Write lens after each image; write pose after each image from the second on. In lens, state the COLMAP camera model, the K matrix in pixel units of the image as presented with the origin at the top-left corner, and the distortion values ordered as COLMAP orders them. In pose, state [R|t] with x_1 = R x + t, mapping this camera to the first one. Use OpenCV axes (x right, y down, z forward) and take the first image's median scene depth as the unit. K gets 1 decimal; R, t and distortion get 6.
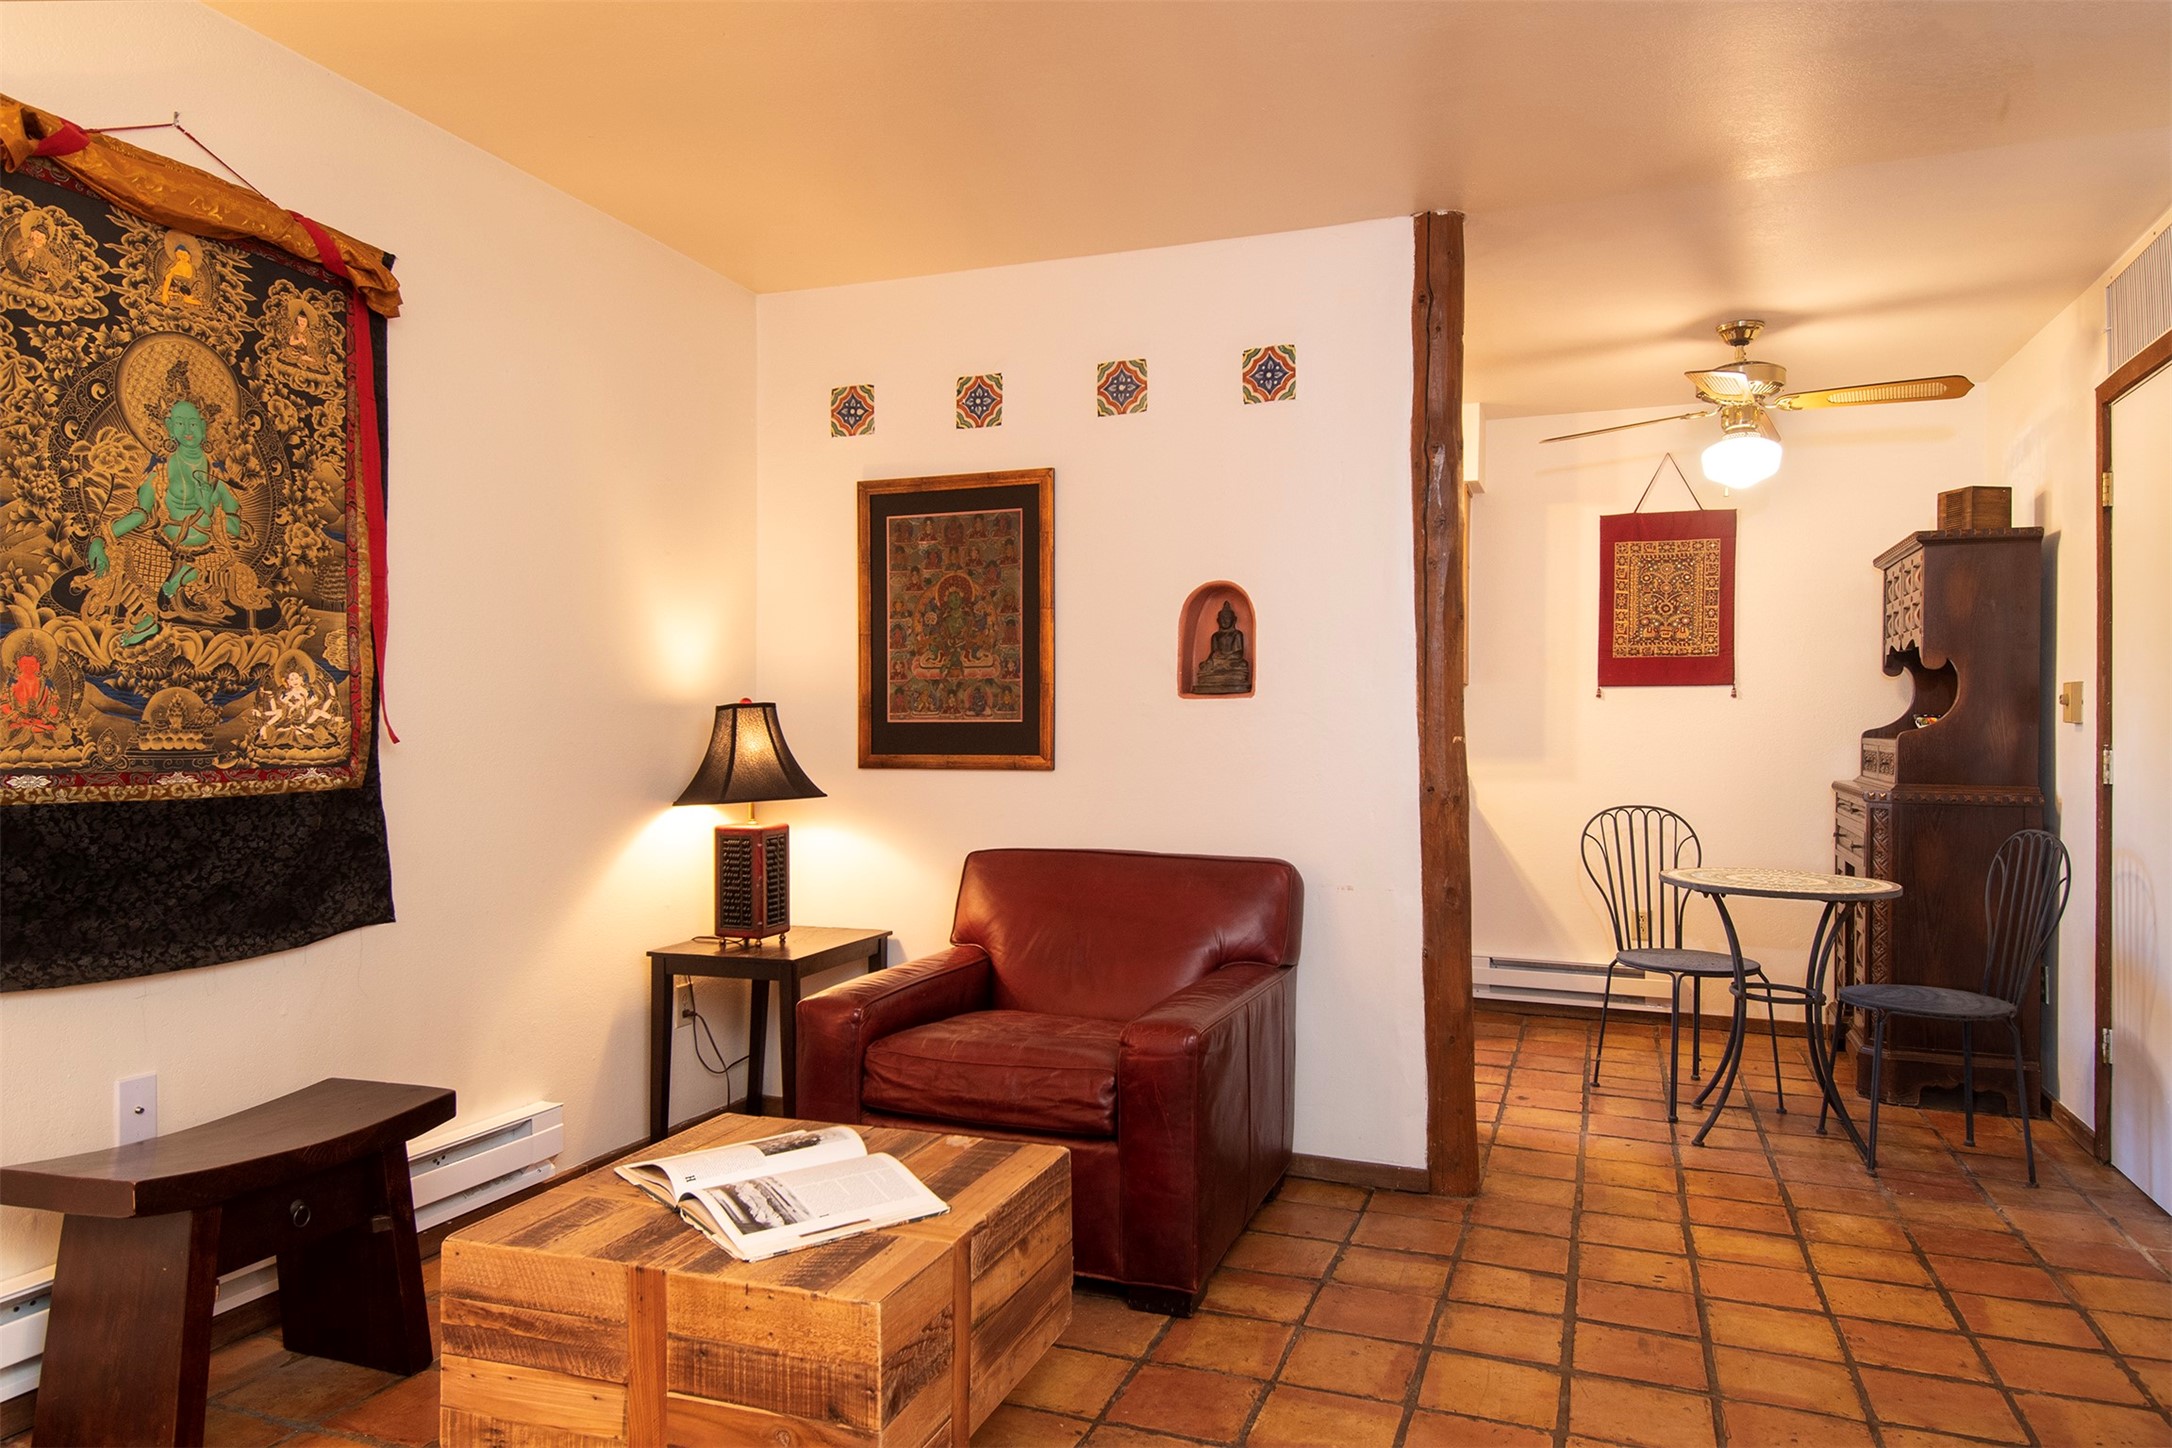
lens RADIAL K [[1327.4, 0, 1094.6], [0, 1327.4, 733.1], [0, 0, 1]] dist [0.006562, -0.003902]
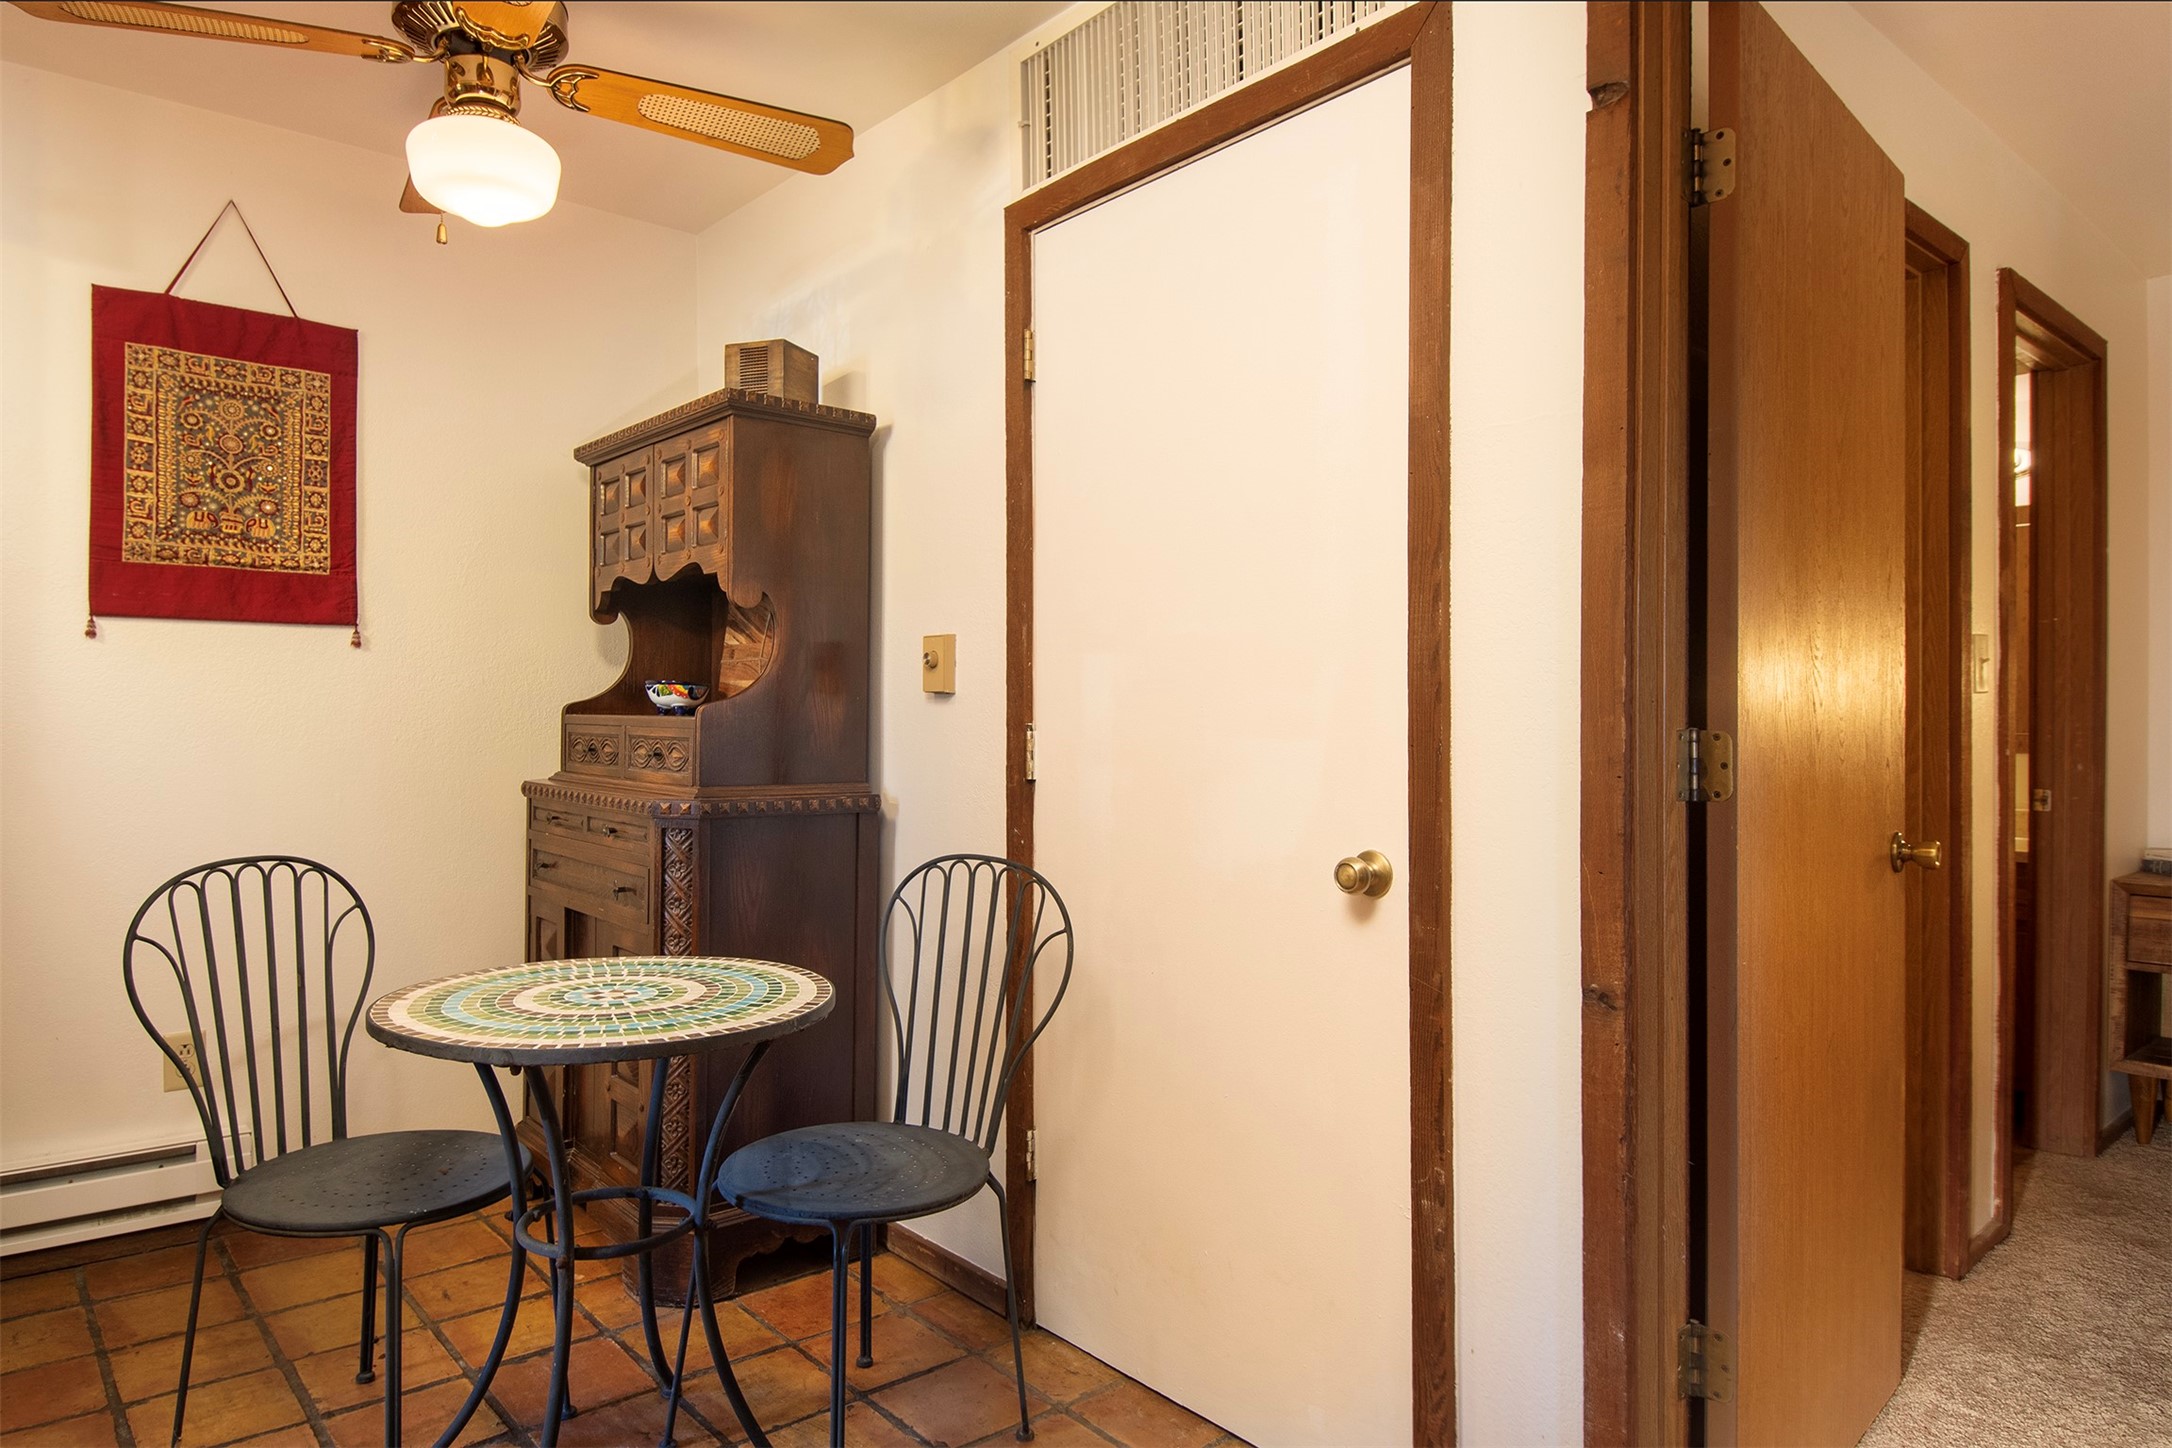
lens RADIAL K [[1327.4, 0, 1095.0], [0, 1327.4, 715.6], [0, 0, 1]] dist [0.006562, -0.003902]
pose [[0.464764, -0.002546, 0.885431, 0.115948], [0.000416, 0.999996, 0.002657, 0.002544], [-0.885435, -0.000866, 0.464763, 0.460140]]
